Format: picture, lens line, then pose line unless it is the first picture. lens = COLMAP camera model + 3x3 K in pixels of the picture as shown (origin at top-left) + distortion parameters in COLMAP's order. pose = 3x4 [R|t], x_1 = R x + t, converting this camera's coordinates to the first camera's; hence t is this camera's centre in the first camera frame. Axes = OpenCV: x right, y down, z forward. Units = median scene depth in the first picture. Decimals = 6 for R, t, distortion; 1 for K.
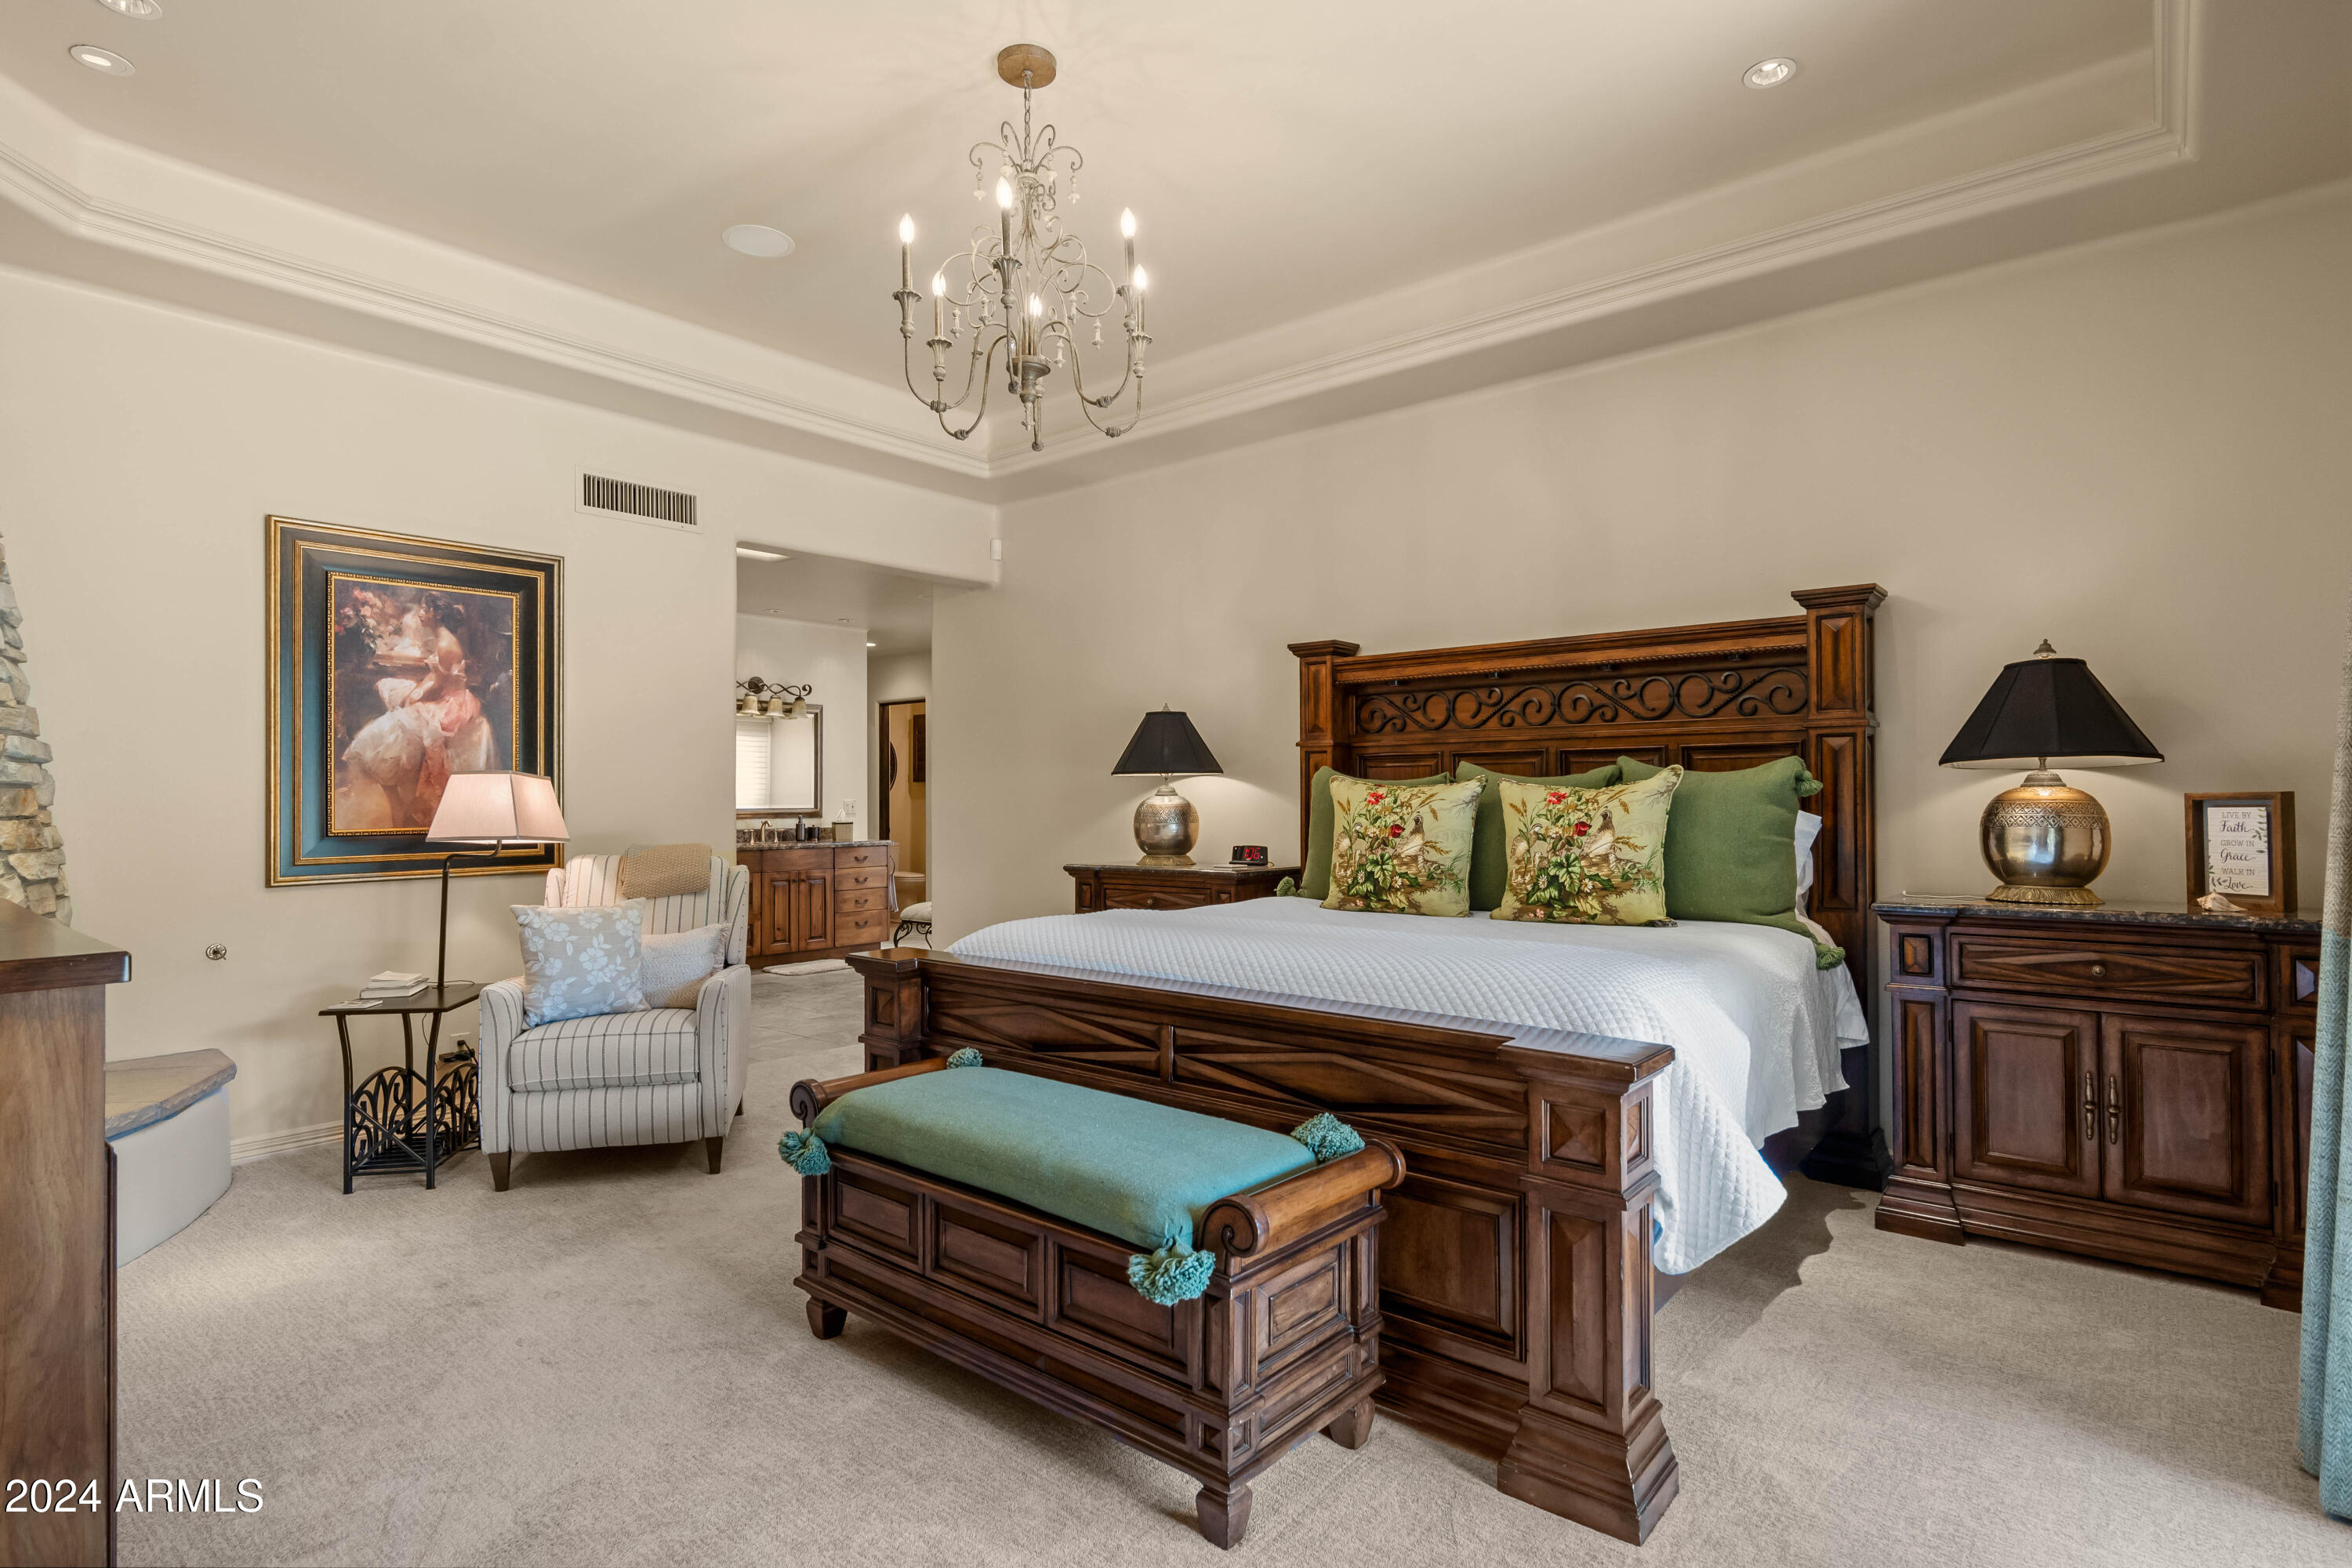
lens RADIAL K [[1179.2, 0, 1176.0], [0, 1179.2, 784.0], [0, 0, 1]] dist [-0.000244, 0.000666]
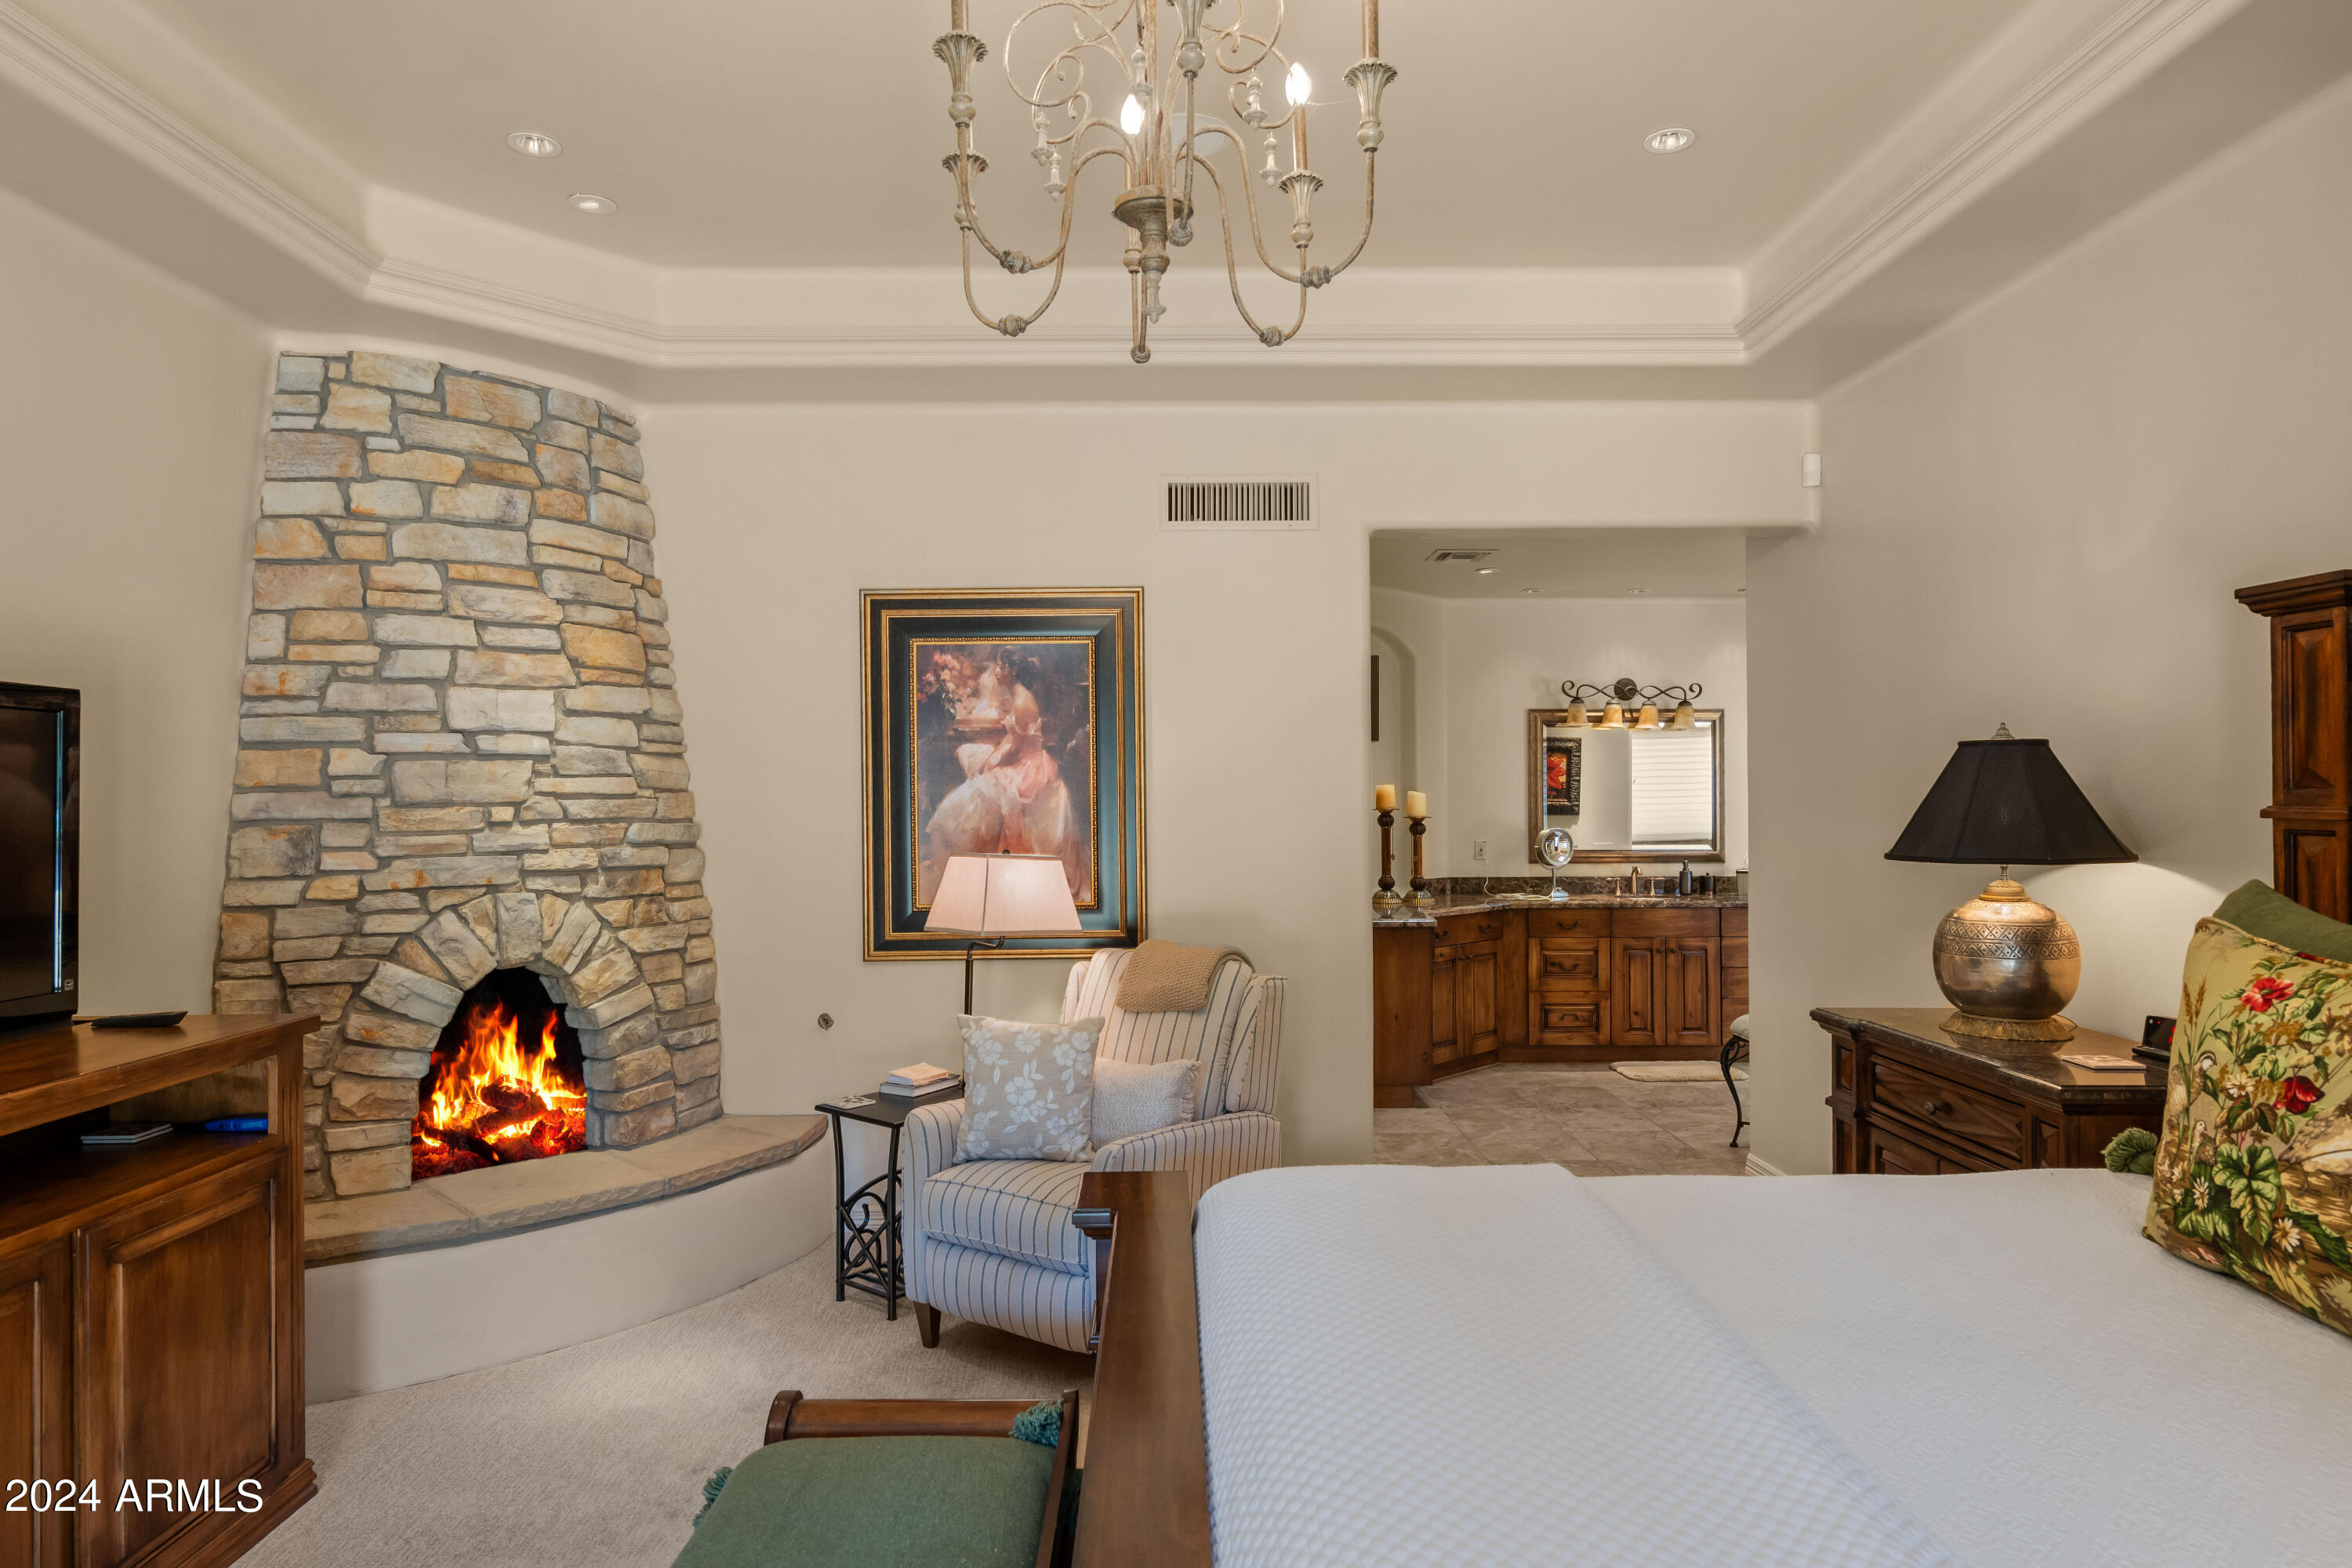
lens RADIAL K [[1359.1, 0, 1176.0], [0, 1359.1, 784.0], [0, 0, 1]] dist [-0.000213, -0.000573]
pose [[0.652112, -0.004573, -0.758109, 0.259635], [0.011179, 0.999931, 0.003584, -0.059244], [0.758041, -0.010812, 0.652118, 0.415618]]
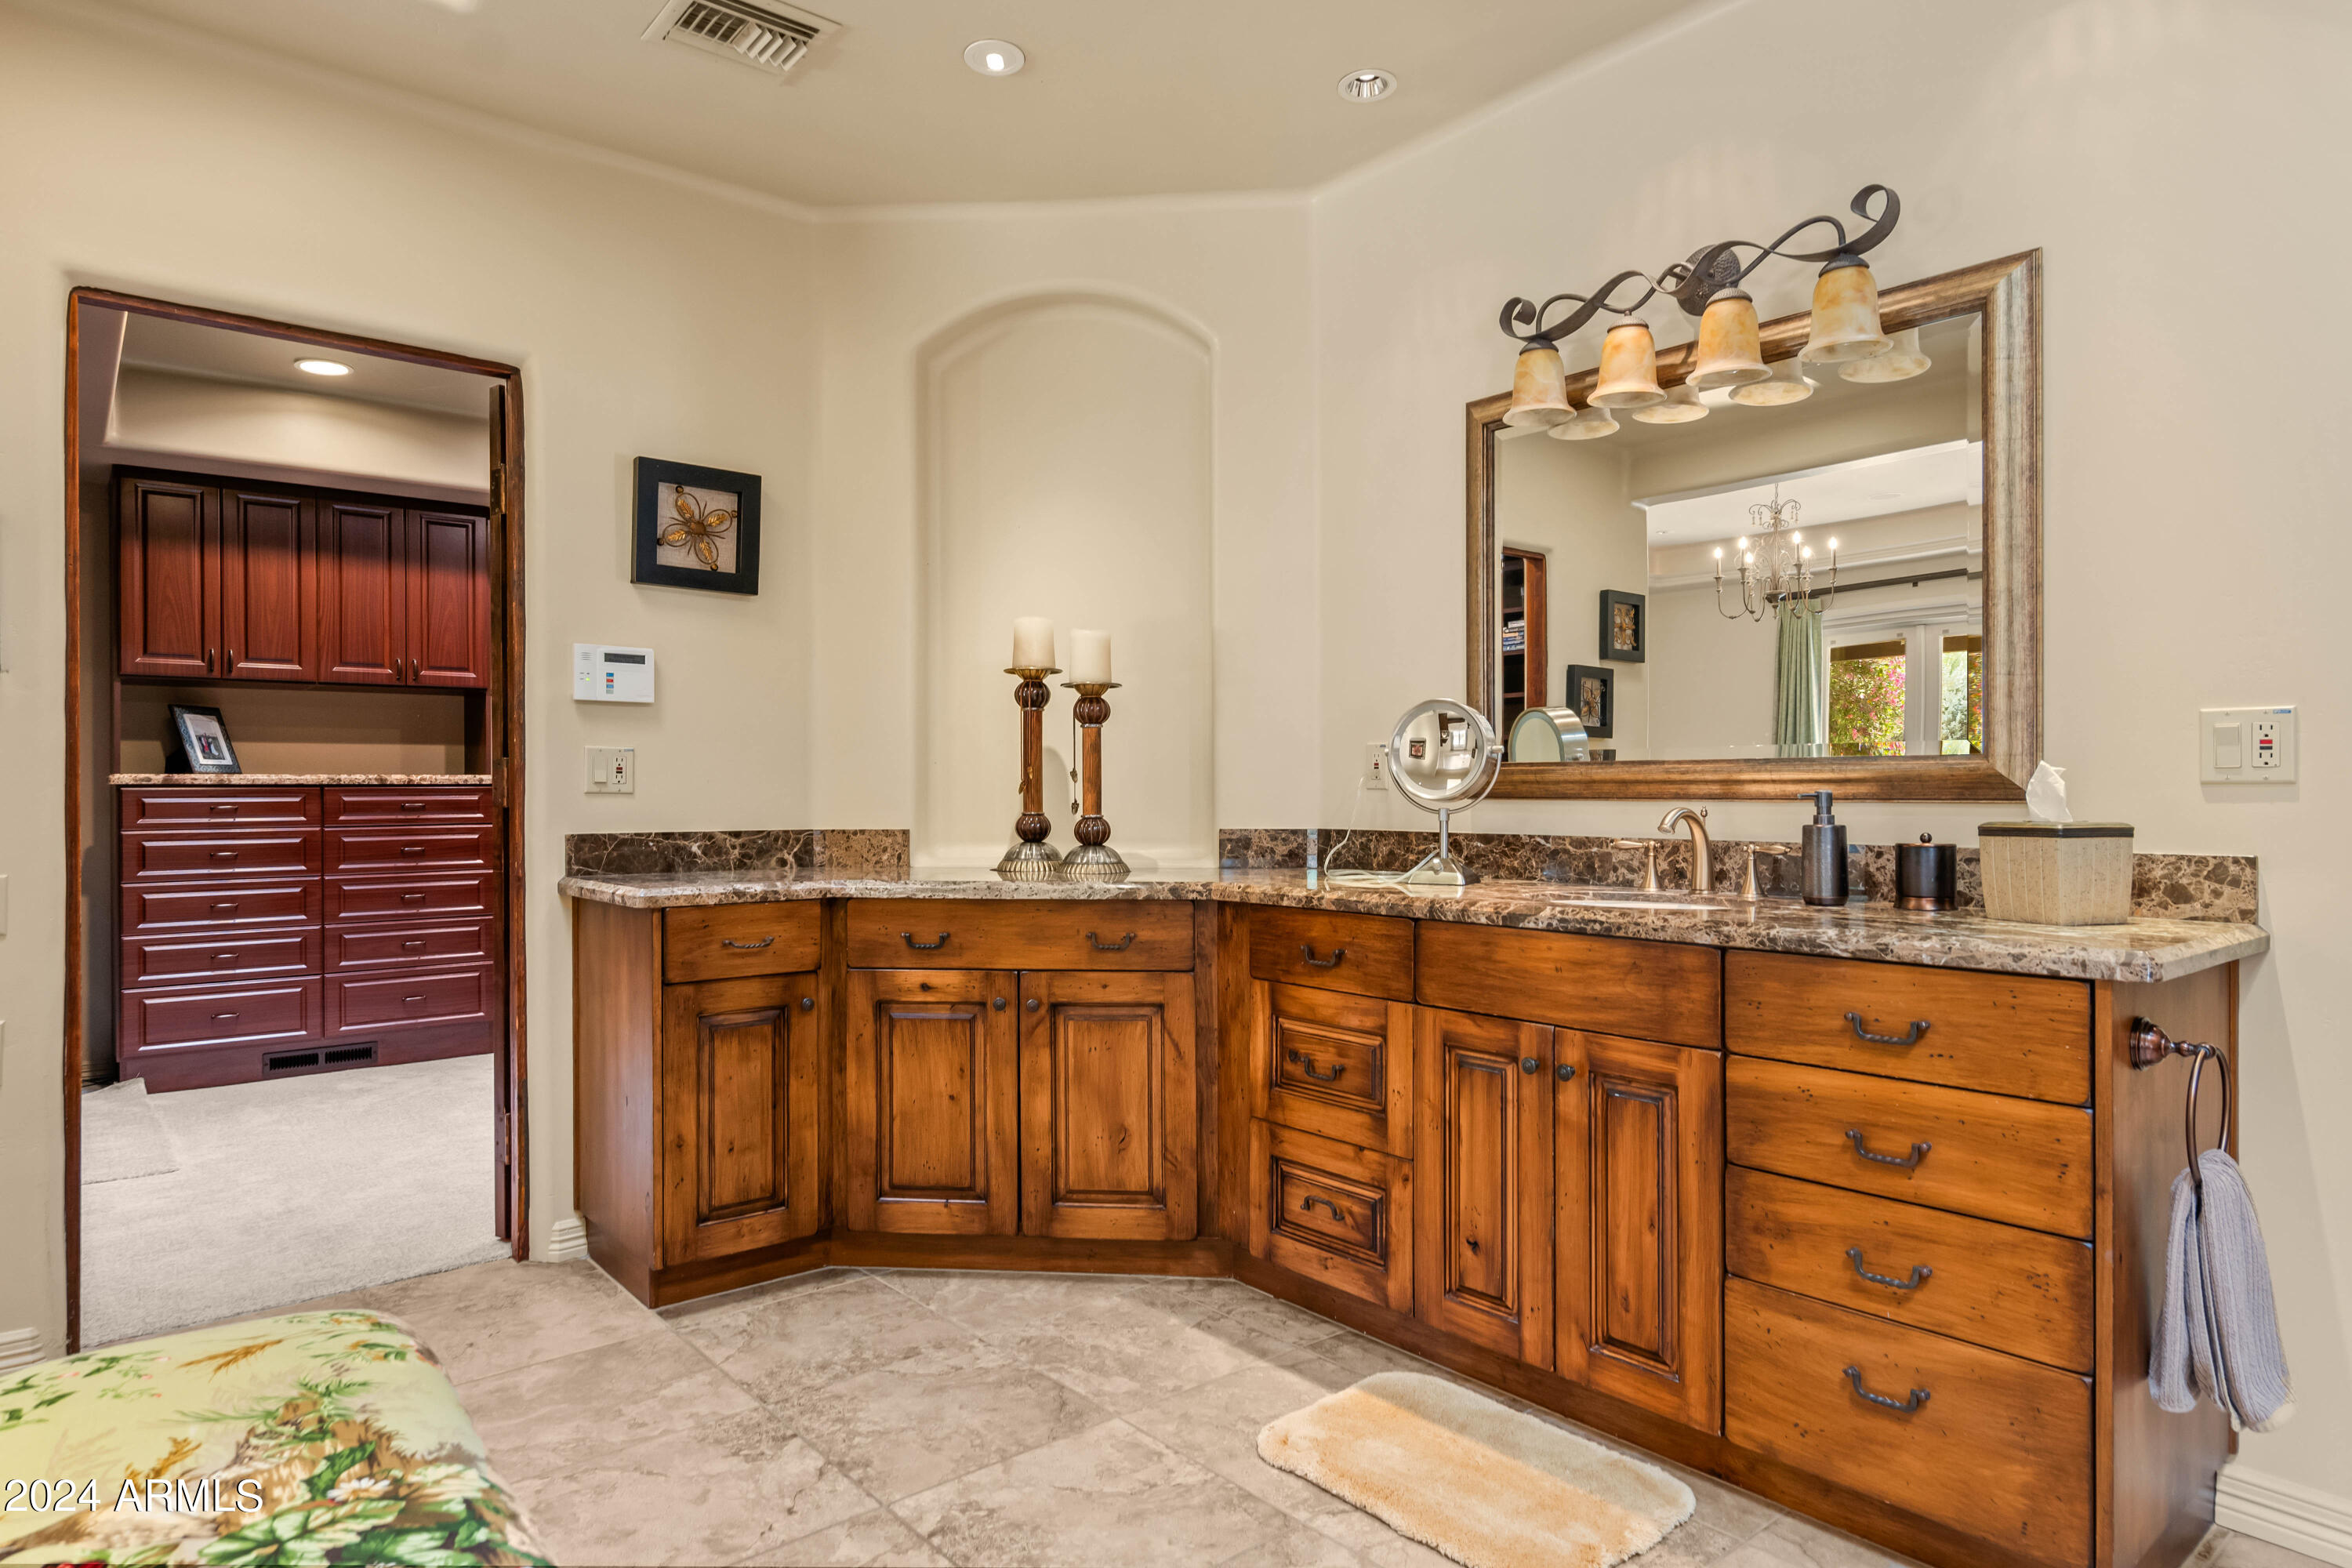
lens RADIAL K [[1359.1, 0, 1176.0], [0, 1359.1, 784.0], [0, 0, 1]] dist [-0.000213, -0.000573]
pose [[-0.172527, 0.000294, -0.985005, -0.089377], [0.016784, 0.999856, -0.002641, 0.051869], [0.984862, -0.016988, -0.172507, 1.953145]]
